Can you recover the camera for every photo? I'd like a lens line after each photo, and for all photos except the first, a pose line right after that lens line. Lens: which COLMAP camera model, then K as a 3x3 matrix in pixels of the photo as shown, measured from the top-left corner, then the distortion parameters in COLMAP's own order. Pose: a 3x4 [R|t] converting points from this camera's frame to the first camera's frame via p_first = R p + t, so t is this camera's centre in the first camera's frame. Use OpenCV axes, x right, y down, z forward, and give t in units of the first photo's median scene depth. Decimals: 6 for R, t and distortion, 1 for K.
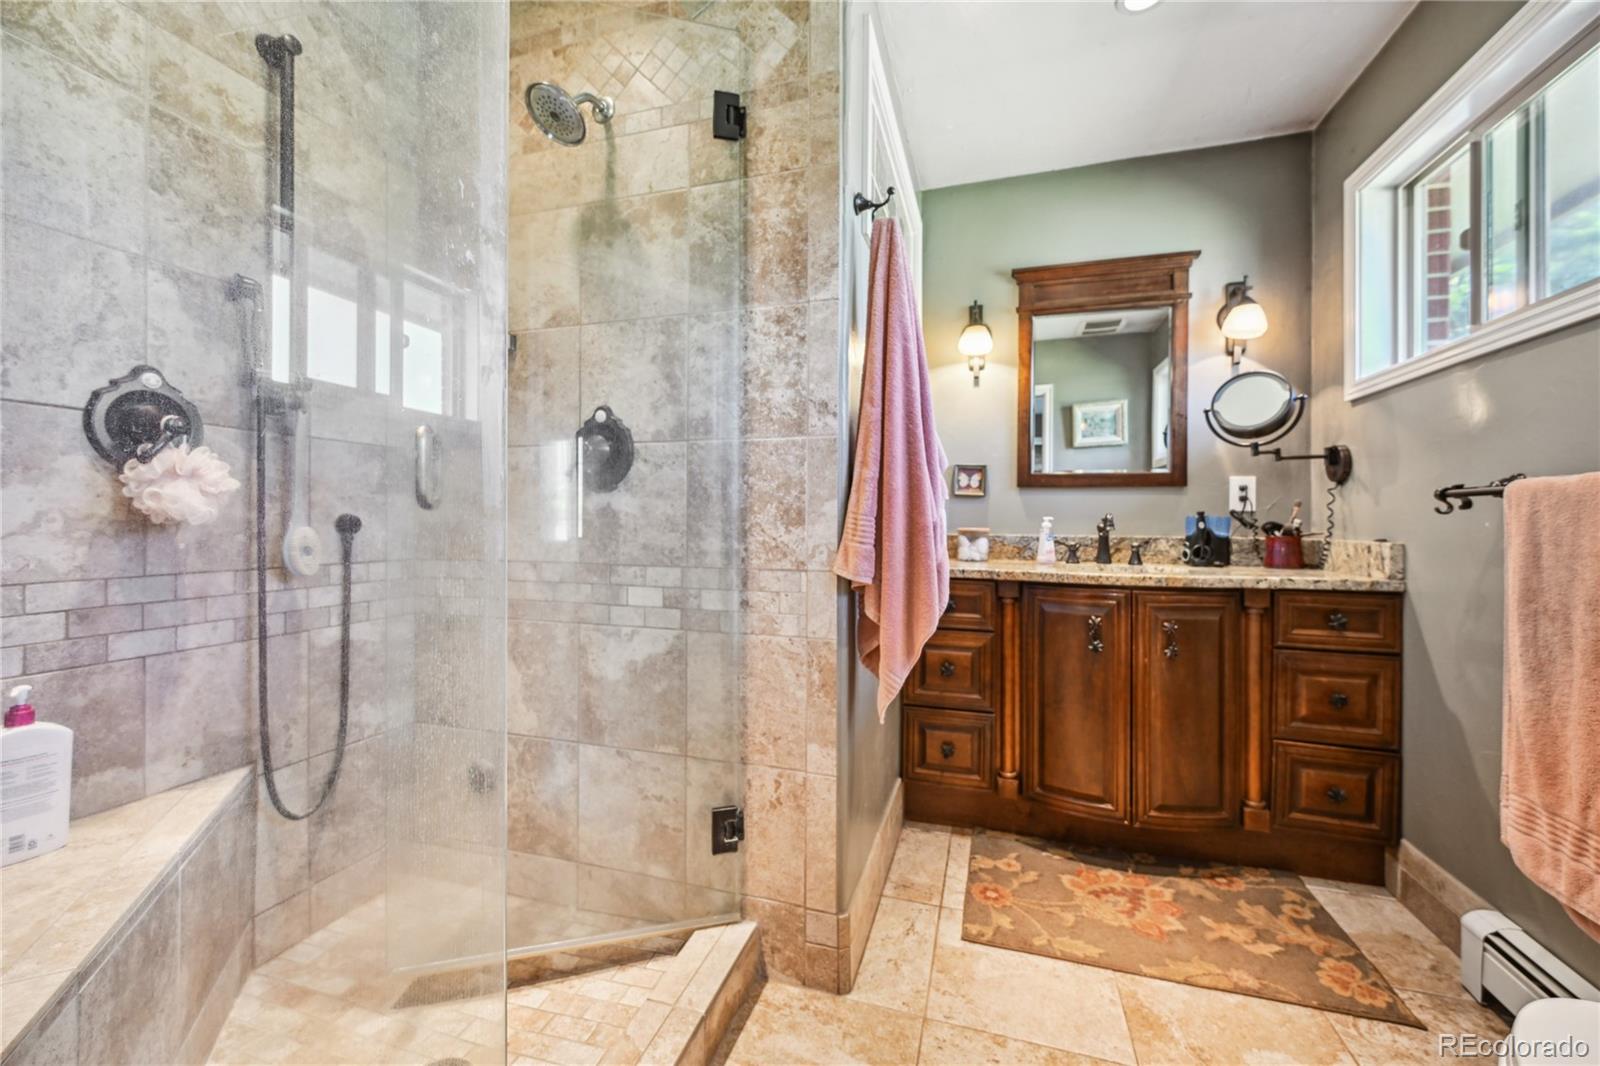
lens RADIAL K [[630.8, 0, 797.6], [0, 630.8, 527.8], [0, 0, 1]] dist [-0.001258, 0.000240]
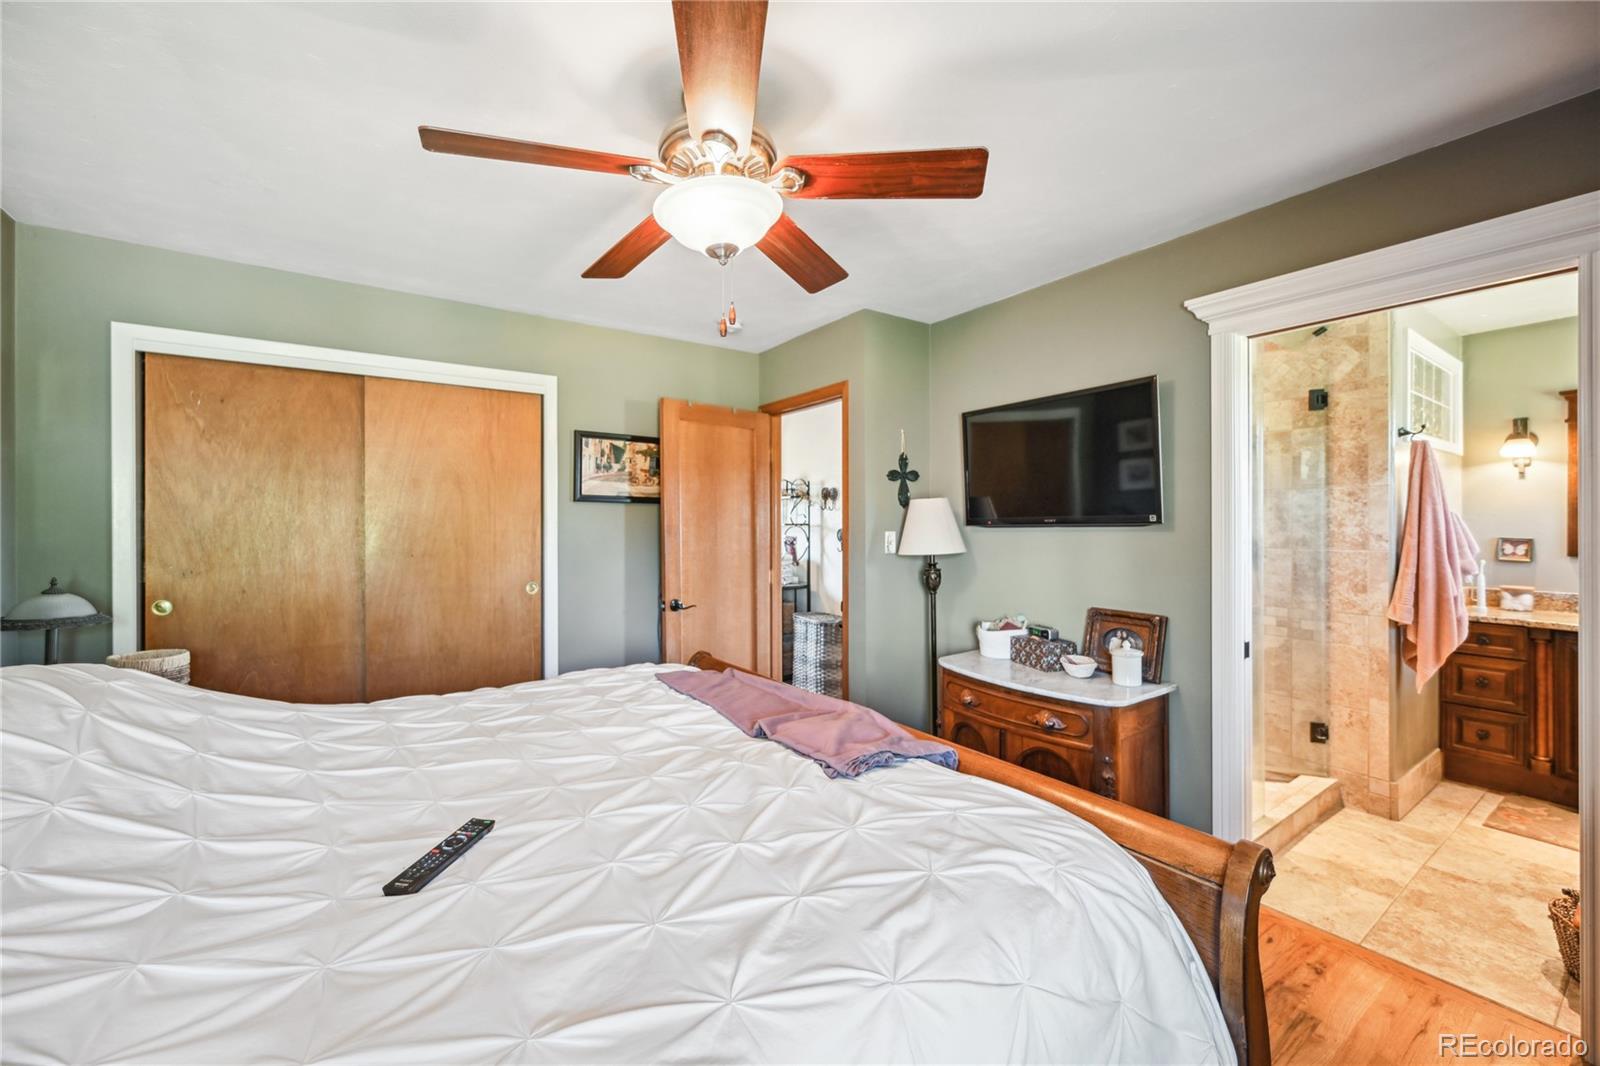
lens RADIAL K [[630.8, 0, 797.6], [0, 630.8, 527.8], [0, 0, 1]] dist [-0.001258, 0.000240]
pose [[0.788301, -0.004426, -0.615274, -0.185757], [0.000873, 0.999981, -0.006075, -0.203535], [0.615290, 0.004252, 0.788290, -1.758747]]
